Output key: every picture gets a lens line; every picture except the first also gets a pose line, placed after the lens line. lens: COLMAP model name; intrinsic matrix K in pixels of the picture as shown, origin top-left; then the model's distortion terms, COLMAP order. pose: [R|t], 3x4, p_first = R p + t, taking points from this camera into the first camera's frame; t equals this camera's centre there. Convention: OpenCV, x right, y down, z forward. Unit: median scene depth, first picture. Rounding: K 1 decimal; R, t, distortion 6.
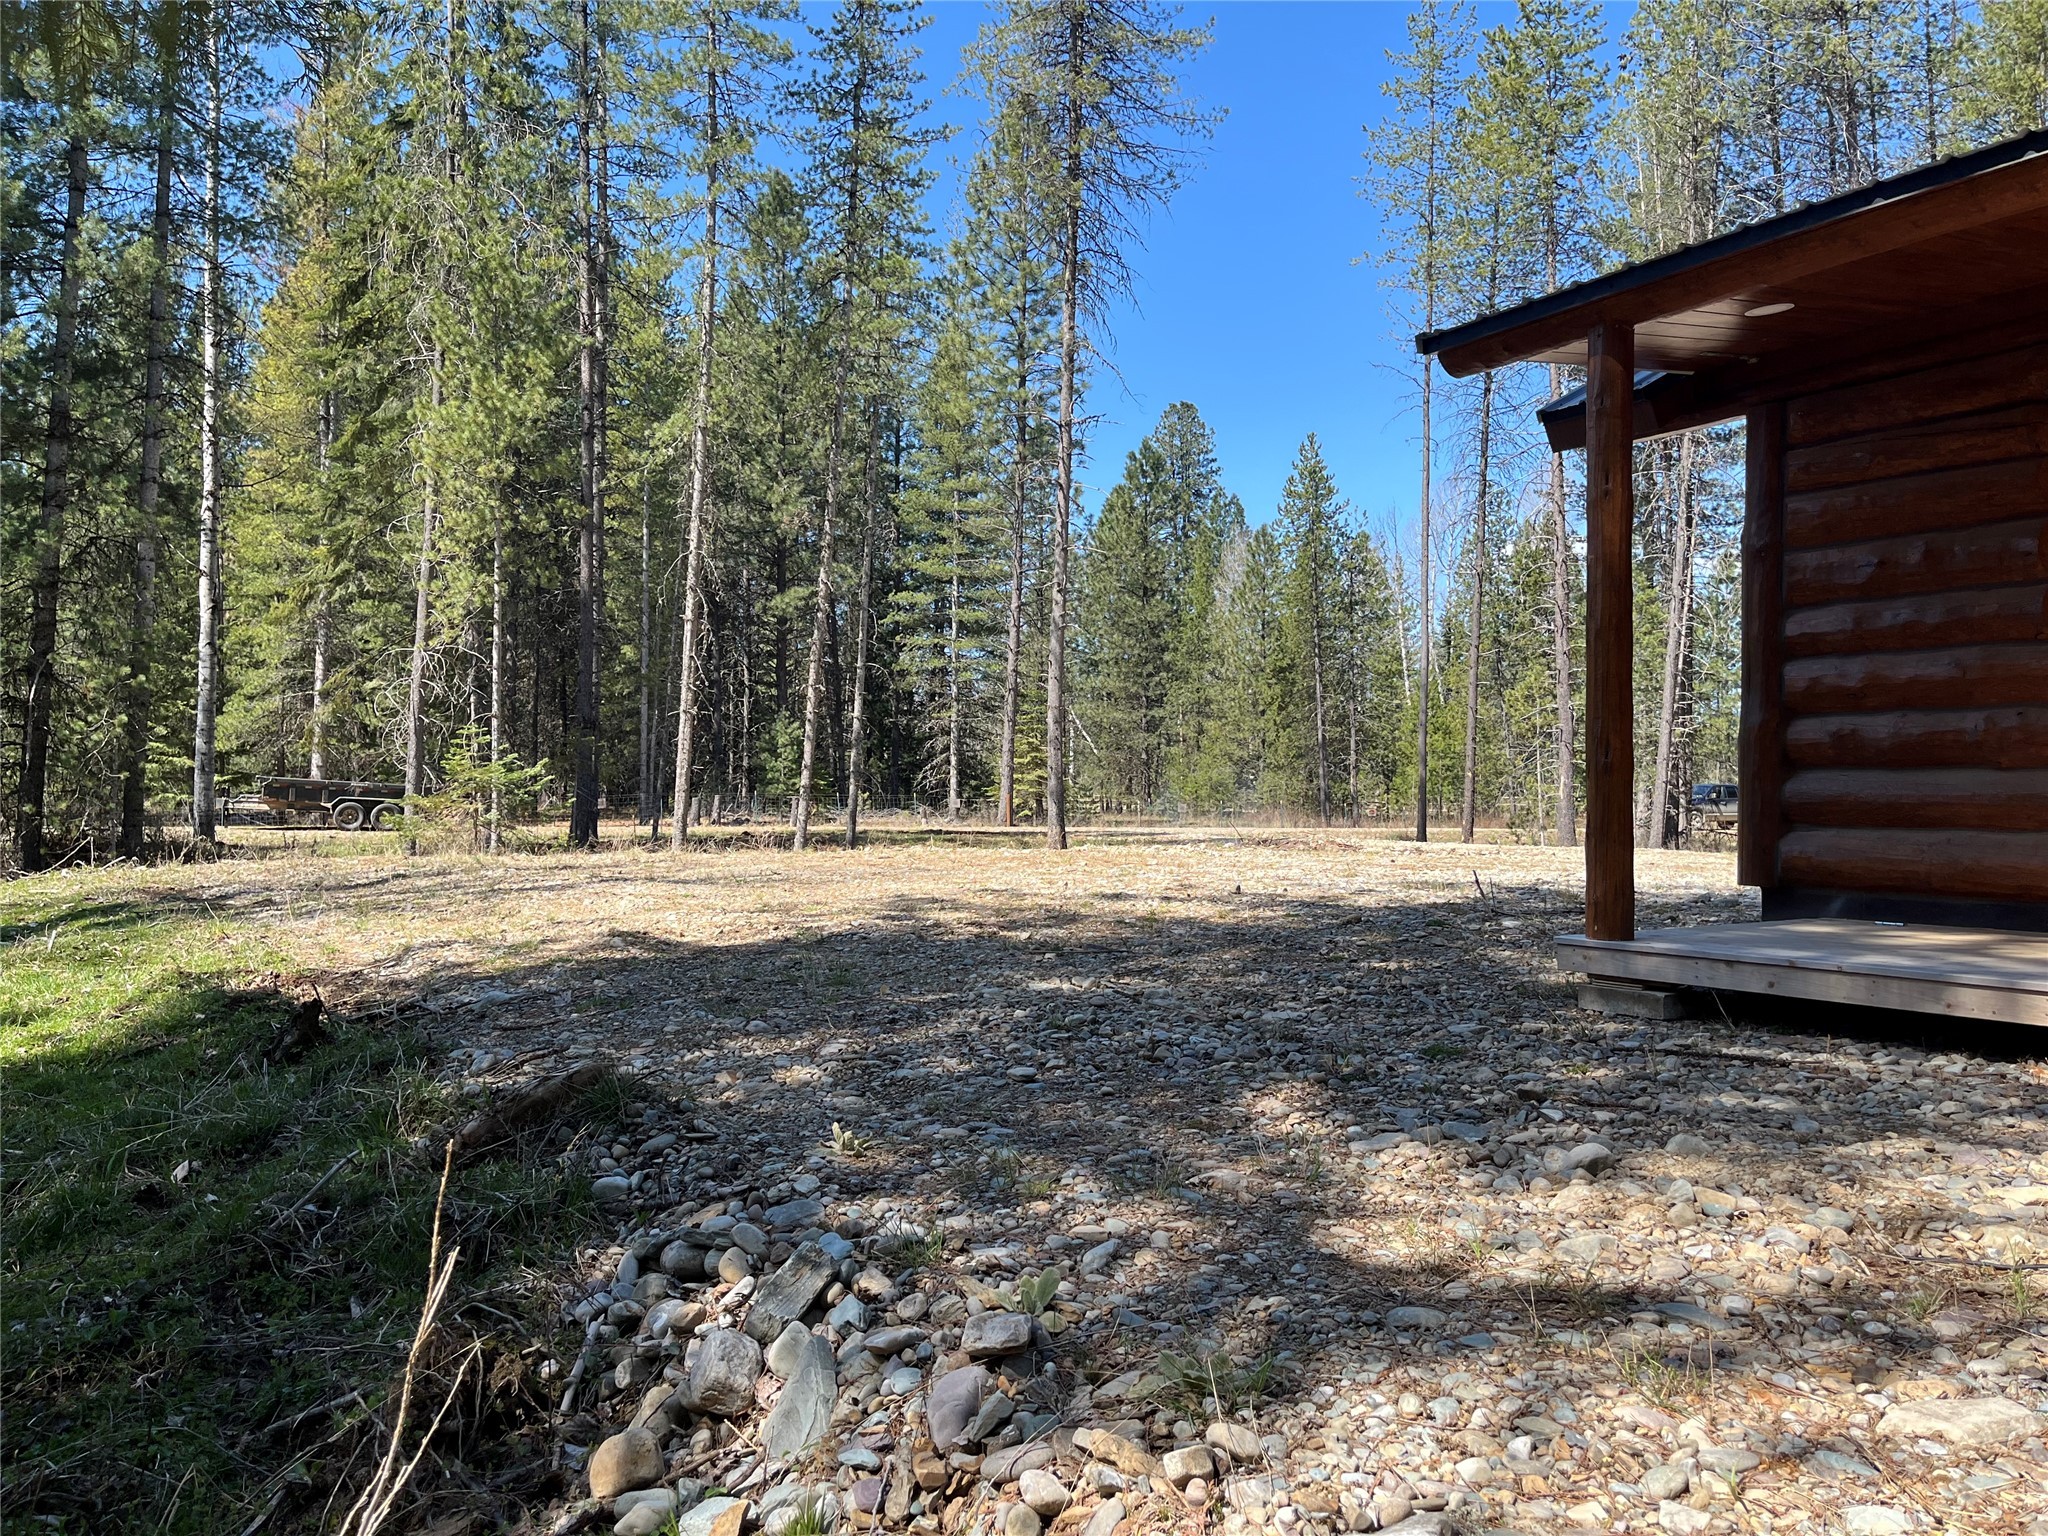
lens RADIAL K [[1548.2, 0, 1027.8], [0, 1548.2, 788.1], [0, 0, 1]] dist [0.065717, -0.094321]
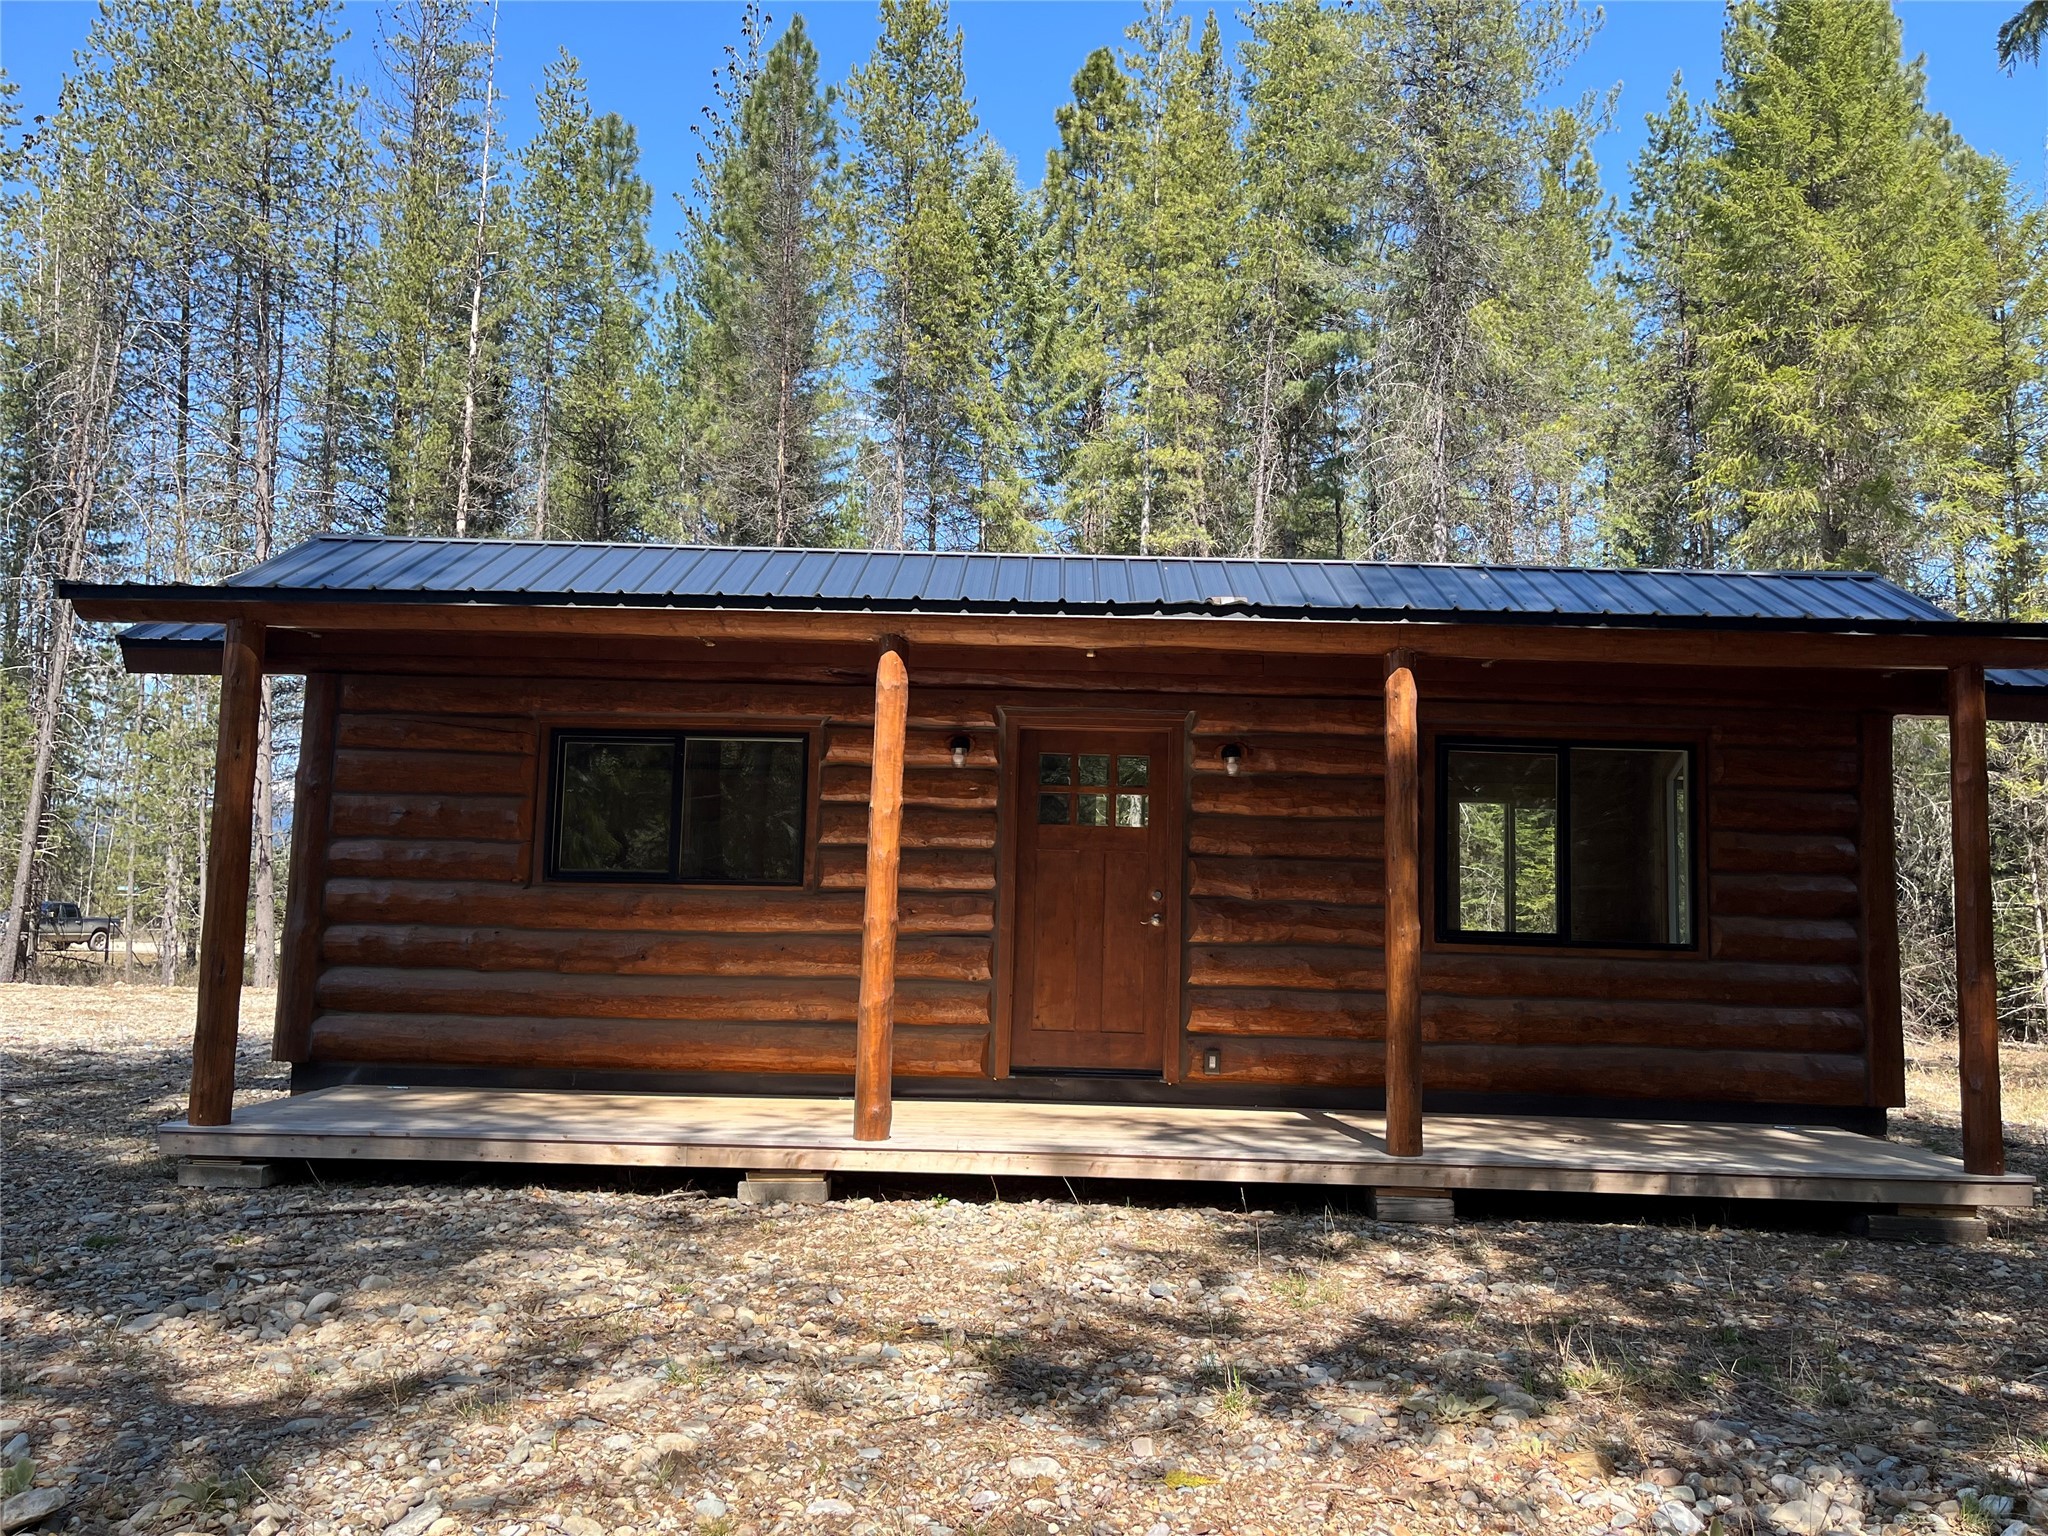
lens RADIAL K [[1548.2, 0, 1041.5], [0, 1548.2, 773.7], [0, 0, 1]] dist [0.065717, -0.094321]
pose [[0.548063, 0.093262, 0.831221, -0.254981], [-0.026489, 0.995201, -0.094195, -0.062914], [-0.836018, 0.029606, 0.547903, -0.170763]]
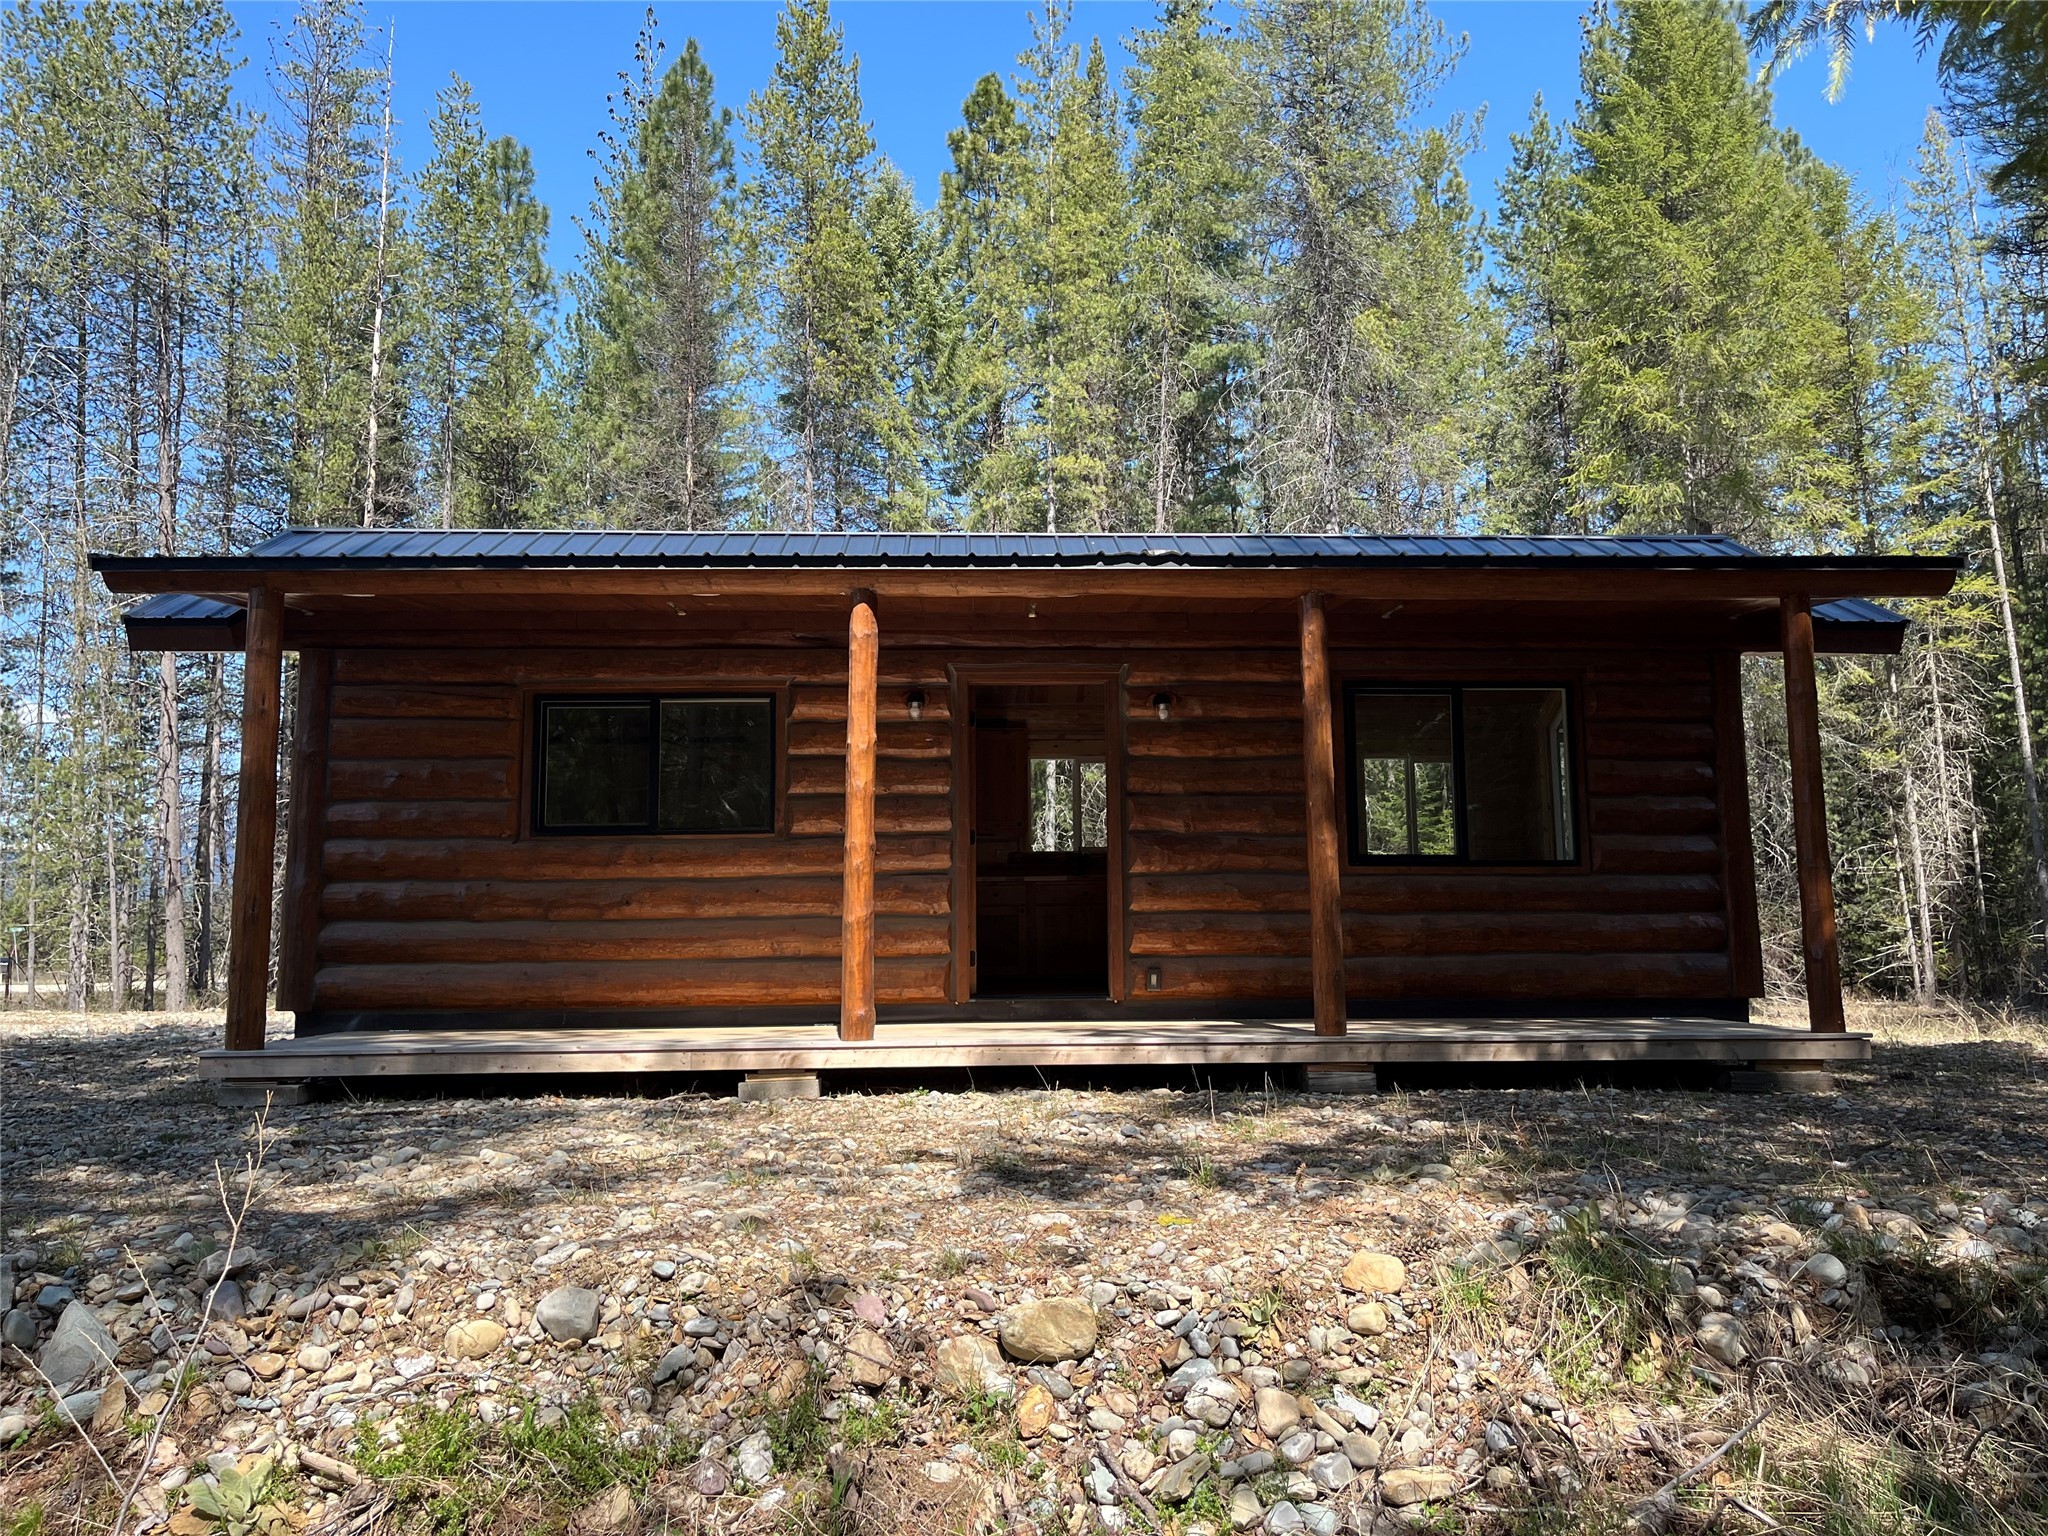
lens RADIAL K [[1548.2, 0, 1034.8], [0, 1548.2, 756.2], [0, 0, 1]] dist [0.065717, -0.094321]
pose [[0.501302, 0.097618, 0.859748, -0.374620], [0.008334, 0.993025, -0.117610, 0.010308], [-0.865232, 0.066123, 0.496992, -0.199929]]
